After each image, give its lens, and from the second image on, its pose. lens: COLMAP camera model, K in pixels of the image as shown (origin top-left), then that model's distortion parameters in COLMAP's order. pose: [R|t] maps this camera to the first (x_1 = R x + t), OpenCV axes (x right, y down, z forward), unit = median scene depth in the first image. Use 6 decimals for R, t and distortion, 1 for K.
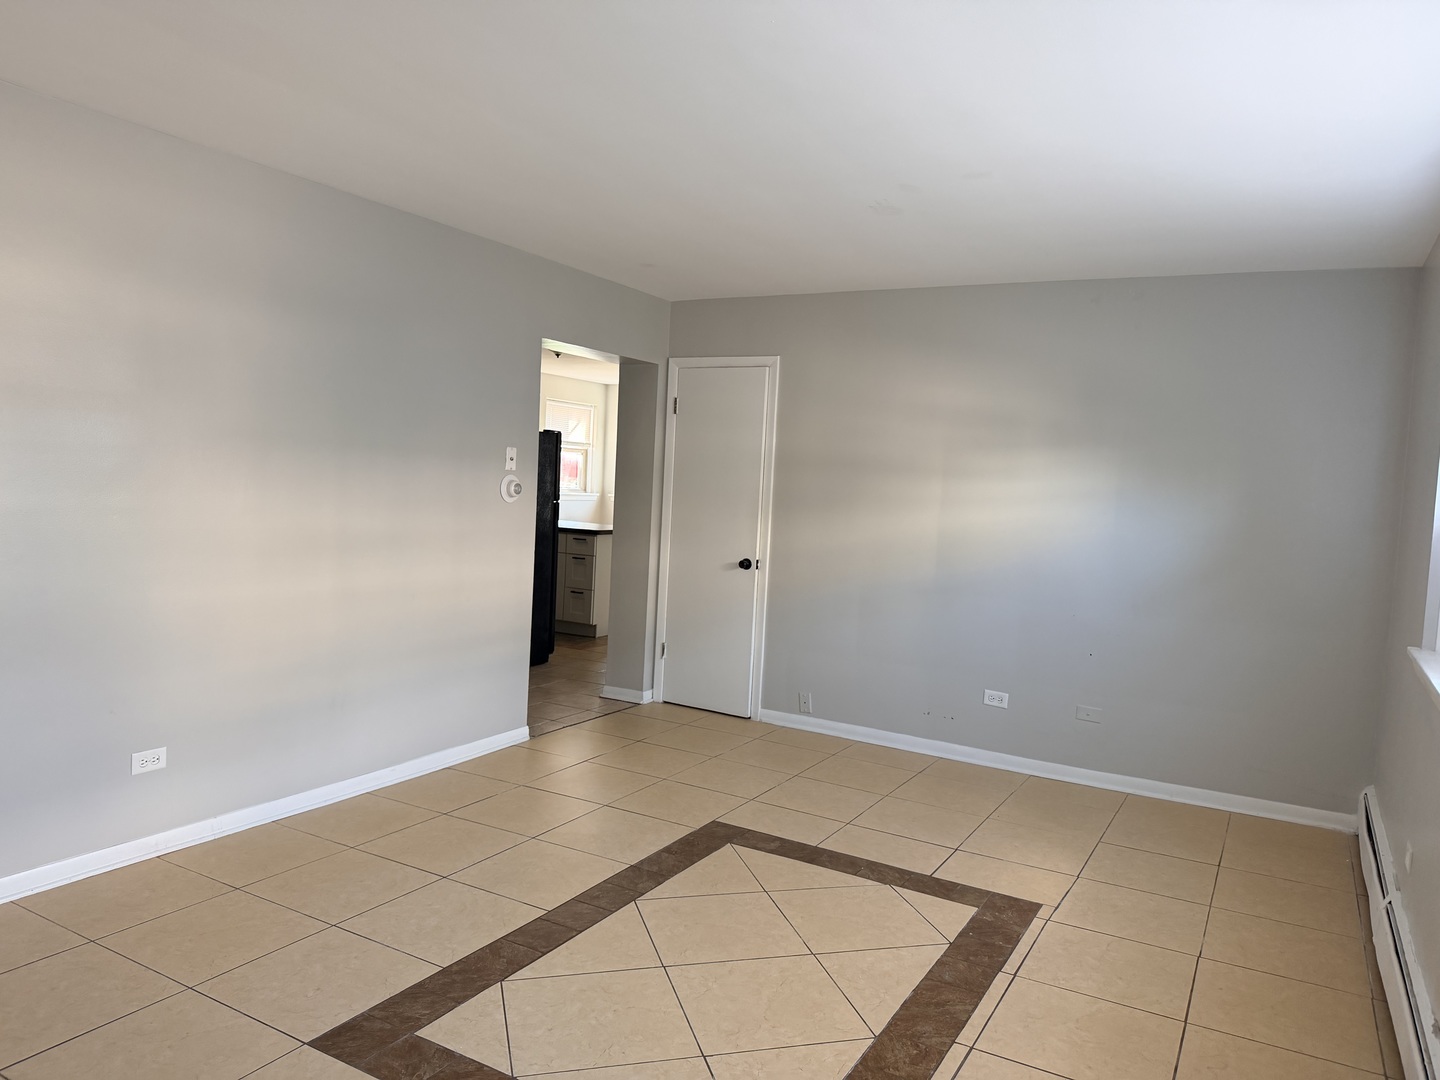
lens RADIAL K [[1010.2, 0, 720.0], [0, 1010.2, 540.0], [0, 0, 1]] dist [0.160240, -0.310128]
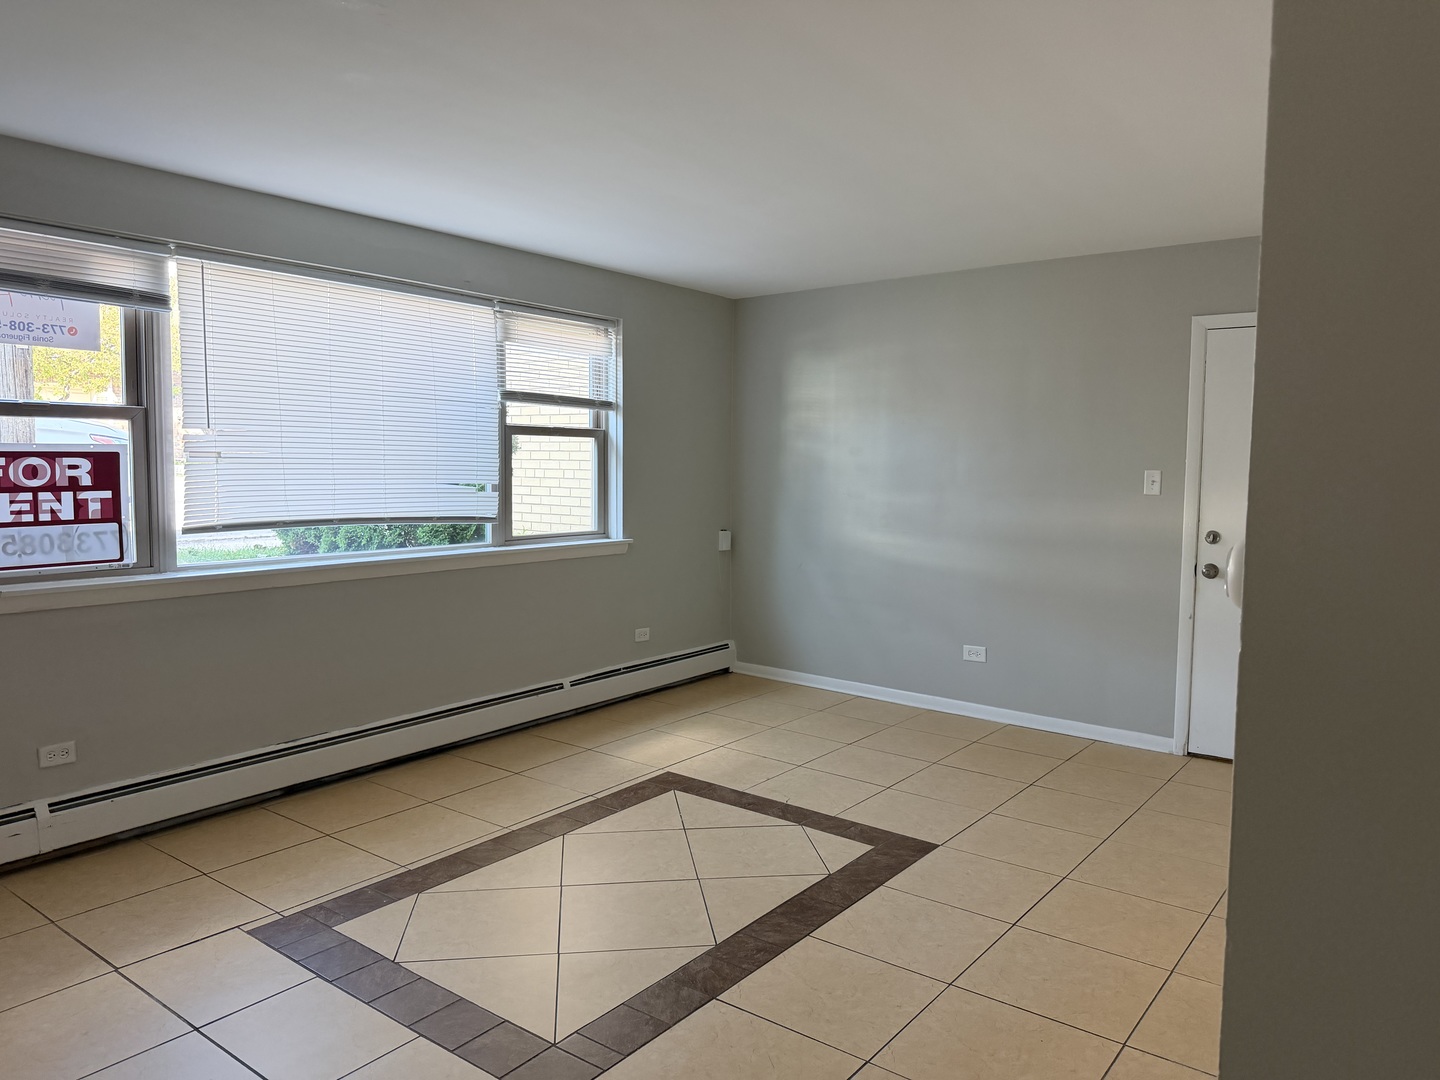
lens RADIAL K [[1010.2, 0, 720.0], [0, 1010.2, 540.0], [0, 0, 1]] dist [0.160240, -0.310128]
pose [[-0.989432, -0.072860, 0.125364, -0.159096], [-0.053694, 0.987229, 0.149989, -0.117953], [-0.134691, 0.141672, -0.980708, 1.684801]]
